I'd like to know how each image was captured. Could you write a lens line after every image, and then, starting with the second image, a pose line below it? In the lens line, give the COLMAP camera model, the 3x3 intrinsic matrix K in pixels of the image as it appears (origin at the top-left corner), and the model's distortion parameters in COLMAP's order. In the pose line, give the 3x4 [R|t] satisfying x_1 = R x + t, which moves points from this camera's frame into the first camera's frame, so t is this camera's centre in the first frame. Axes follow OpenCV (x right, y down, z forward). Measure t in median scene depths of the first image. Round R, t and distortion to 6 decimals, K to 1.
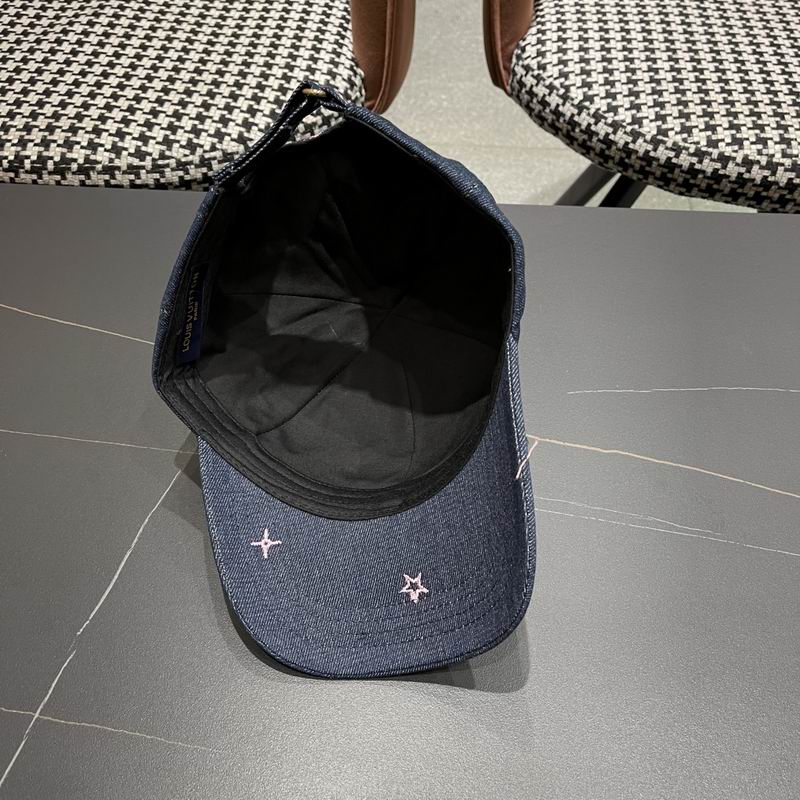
lens RADIAL K [[850.0, 0, 400.5], [0, 850.0, 409.8], [0, 0, 1]] dist [0.009424, 0.000000]
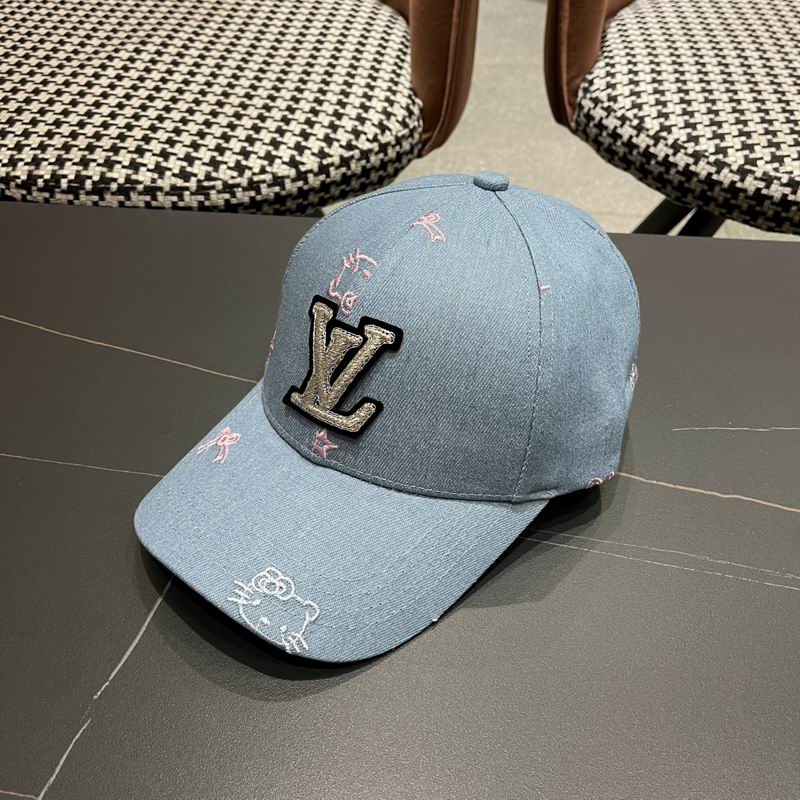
lens RADIAL K [[850.0, 0, 392.8], [0, 850.0, 407.9], [0, 0, 1]] dist [0.009424, 0.000000]
pose [[0.999487, 0.020137, -0.024900, -0.047588], [-0.022568, 0.994574, -0.101552, 0.038375], [0.022720, 0.102061, 0.994519, 0.101697]]
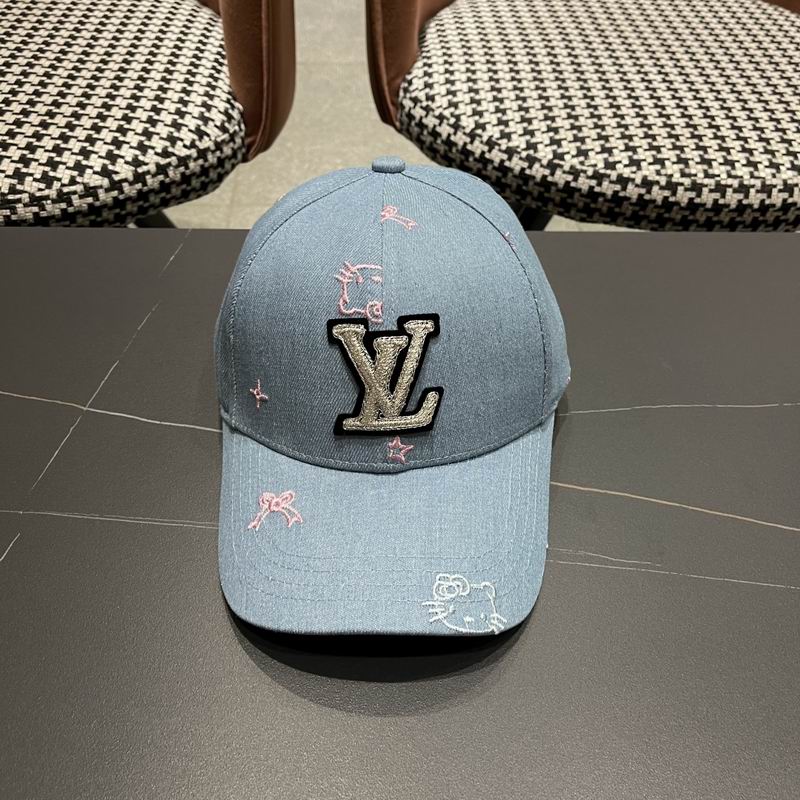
lens RADIAL K [[850.0, 0, 404.1], [0, 850.0, 408.1], [0, 0, 1]] dist [0.009424, 0.000000]
pose [[0.993290, -0.050880, 0.103856, 0.020660], [0.060837, 0.993609, -0.095077, 0.034739], [-0.098355, 0.100757, 0.990038, 0.094576]]
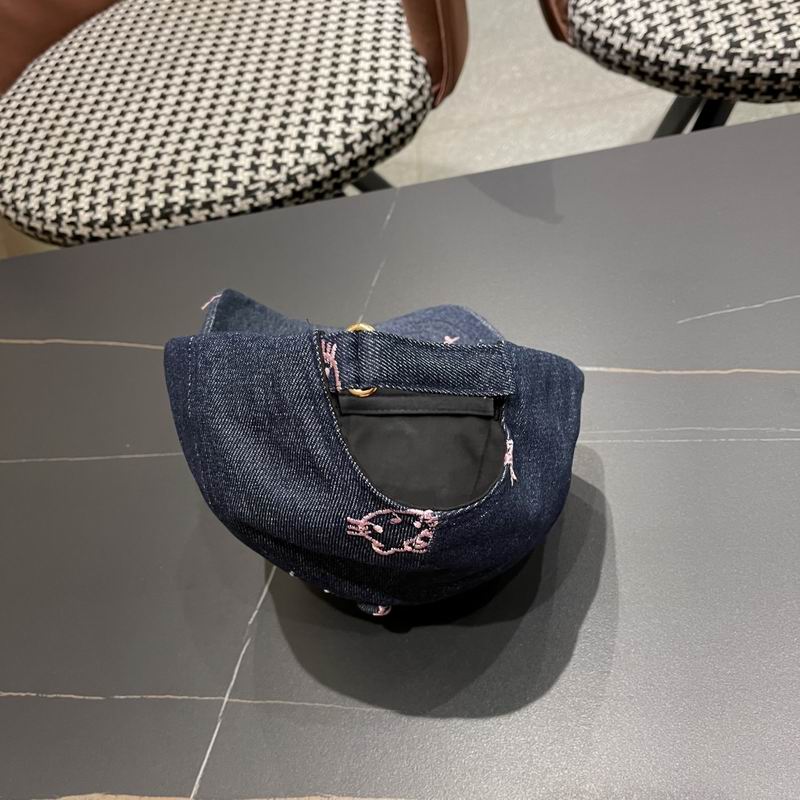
lens RADIAL K [[850.0, 0, 401.9], [0, 850.0, 403.6], [0, 0, 1]] dist [0.009424, 0.000000]
pose [[0.971467, -0.177777, -0.156995, 0.018174], [0.177517, 0.983991, -0.015789, 0.023524], [0.157289, -0.012530, 0.987473, -0.022201]]
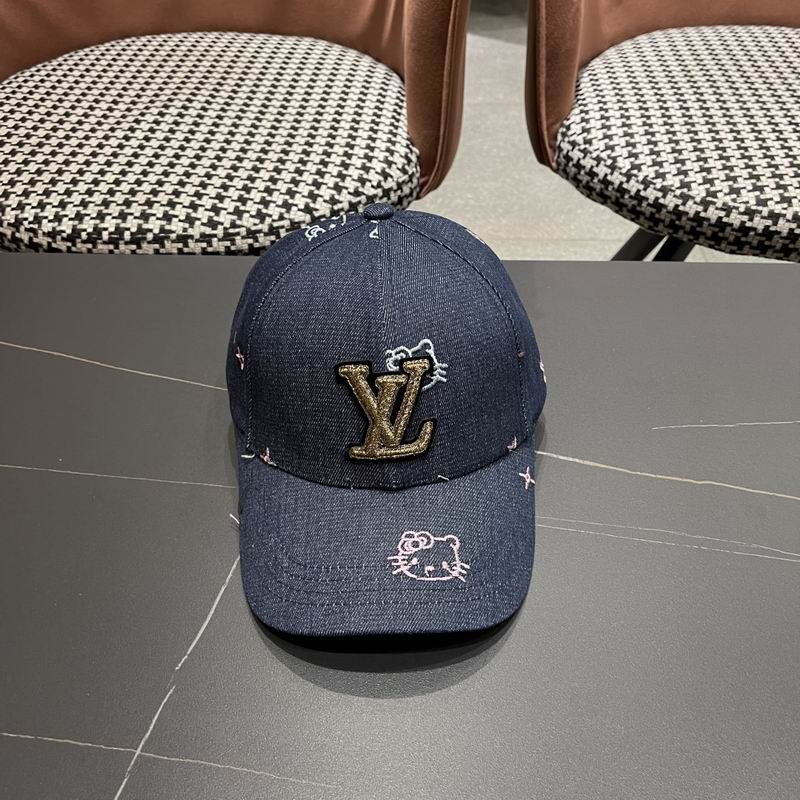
lens RADIAL K [[850.0, 0, 399.6], [0, 850.0, 395.4], [0, 0, 1]] dist [0.009424, 0.000000]
pose [[0.999739, -0.020462, -0.010110, -0.065414], [0.018737, 0.988747, -0.148416, 0.062265], [0.013034, 0.148188, 0.988873, 0.002883]]
